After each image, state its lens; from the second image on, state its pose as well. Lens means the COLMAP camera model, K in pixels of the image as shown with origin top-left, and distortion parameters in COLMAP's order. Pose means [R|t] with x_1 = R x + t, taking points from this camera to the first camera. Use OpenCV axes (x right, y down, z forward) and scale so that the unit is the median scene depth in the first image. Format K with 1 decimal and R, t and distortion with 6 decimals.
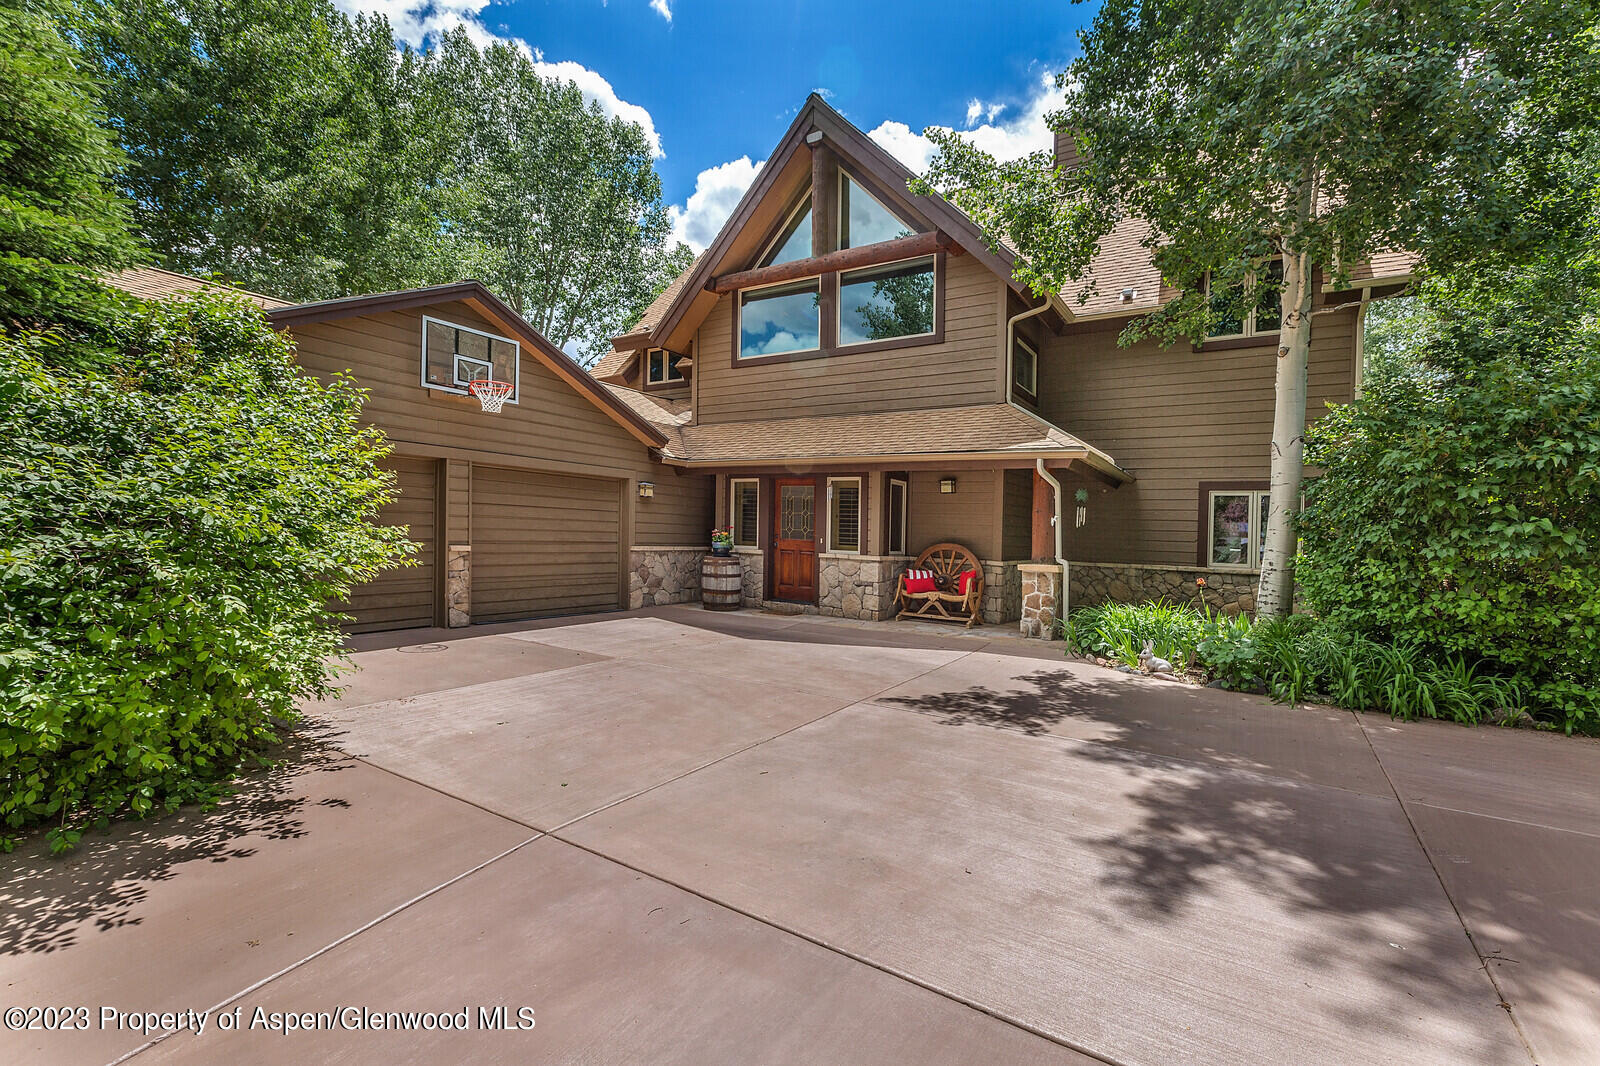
lens RADIAL K [[719.3, 0, 799.3], [0, 719.3, 545.6], [0, 0, 1]] dist [-0.000577, -0.000273]
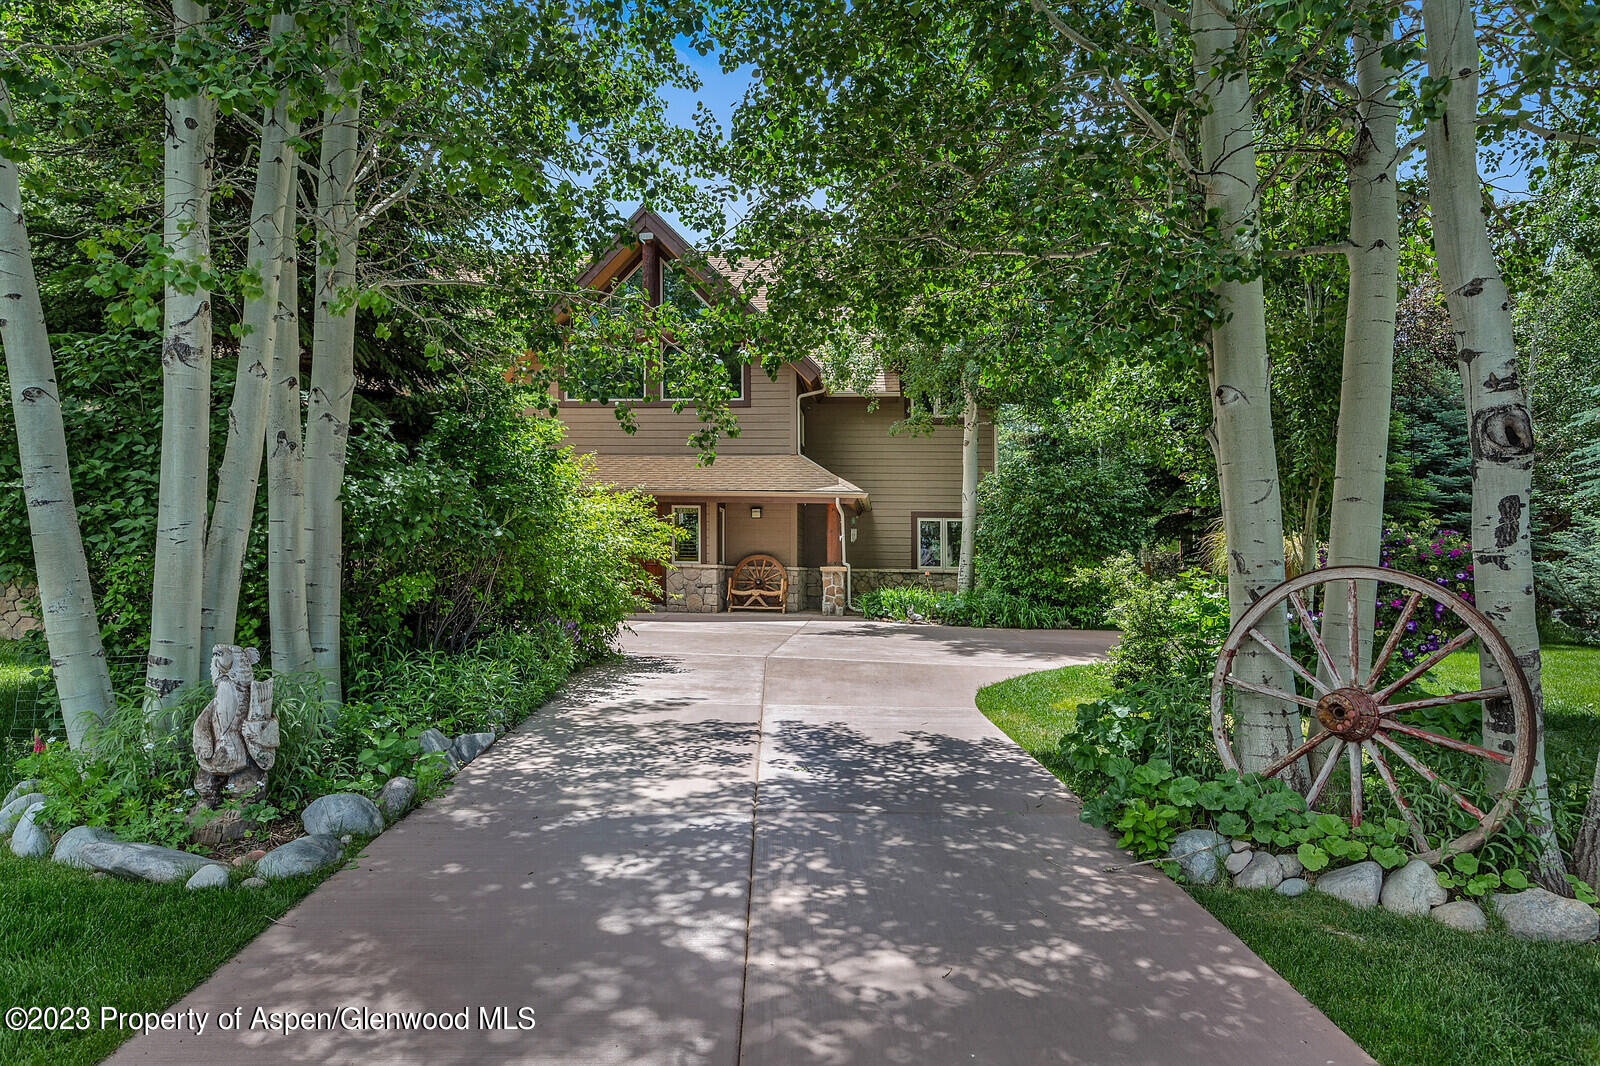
lens RADIAL K [[943.0, 0, 800.0], [0, 943.0, 533.0], [0, 0, 1]] dist [0.015094, 0.000425]
pose [[0.891043, -0.000950, 0.453918, -0.529296], [0.021869, 0.998926, -0.040838, 0.029450], [-0.453391, 0.046315, 0.890107, -0.620640]]
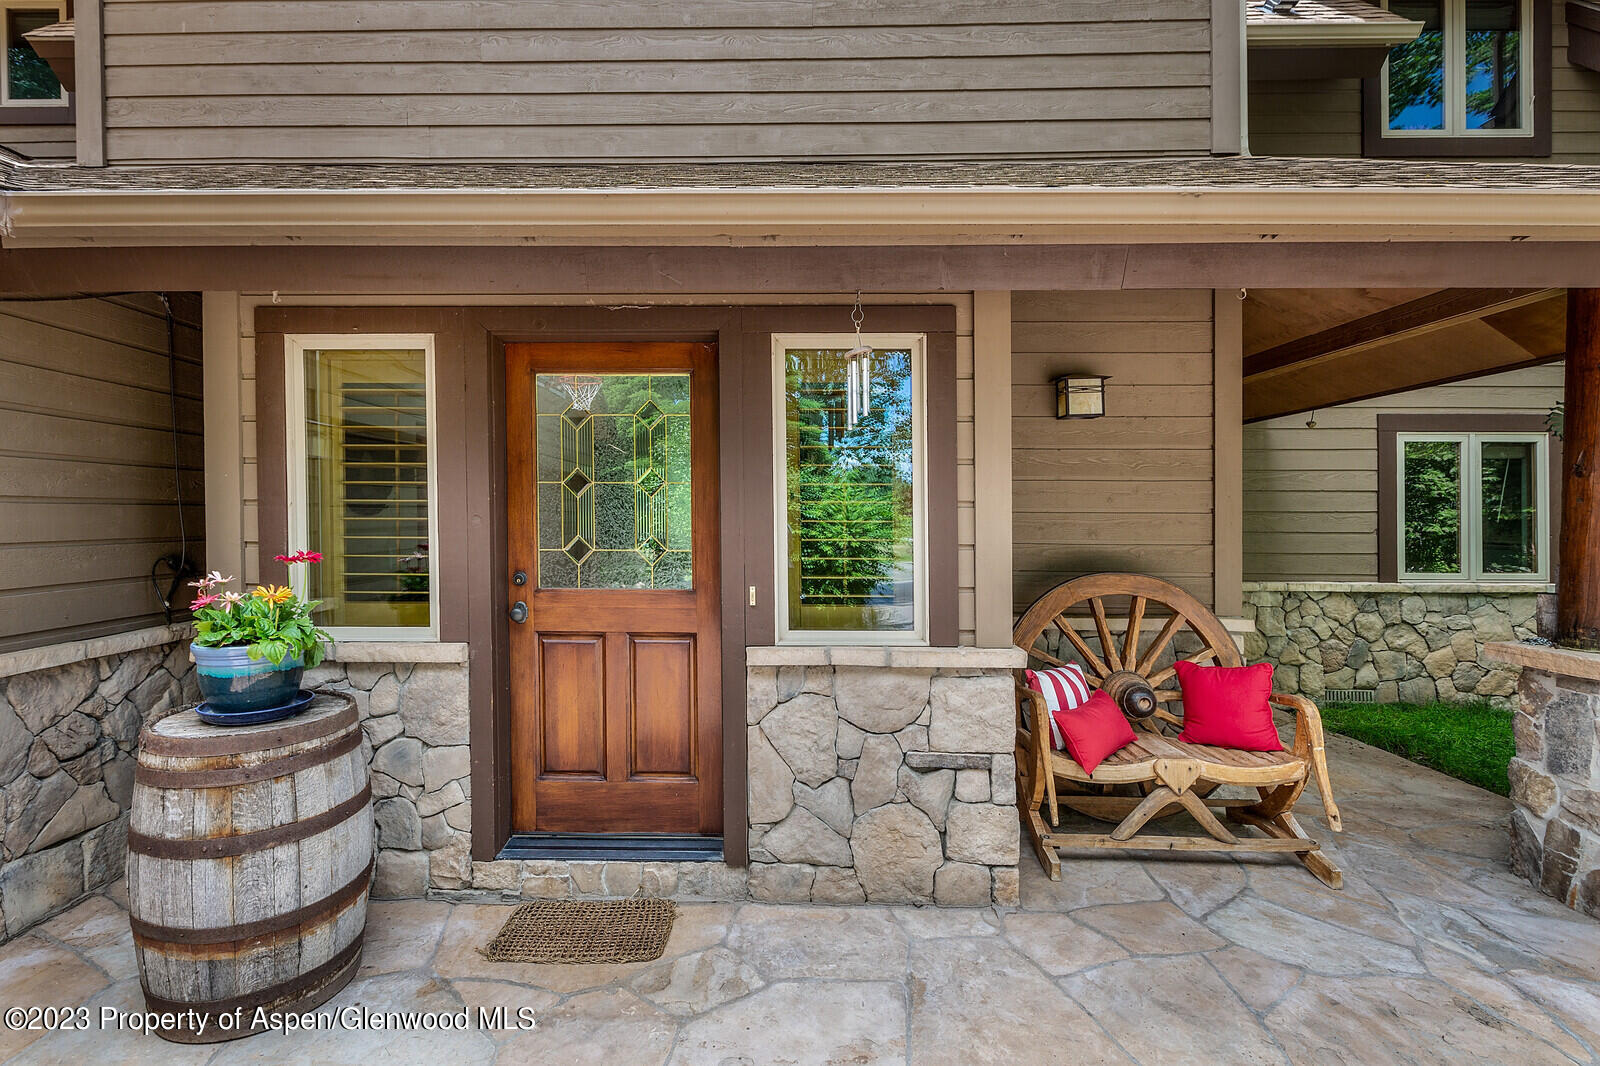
lens RADIAL K [[733.9, 0, 738.1], [0, 733.9, 513.5], [0, 0, 1]] dist [0.001105, -0.000011]
pose [[0.861570, -0.029335, 0.506790, -0.098105], [0.031087, 0.999504, 0.005006, -0.035958], [-0.506685, 0.011442, 0.862055, 0.790412]]
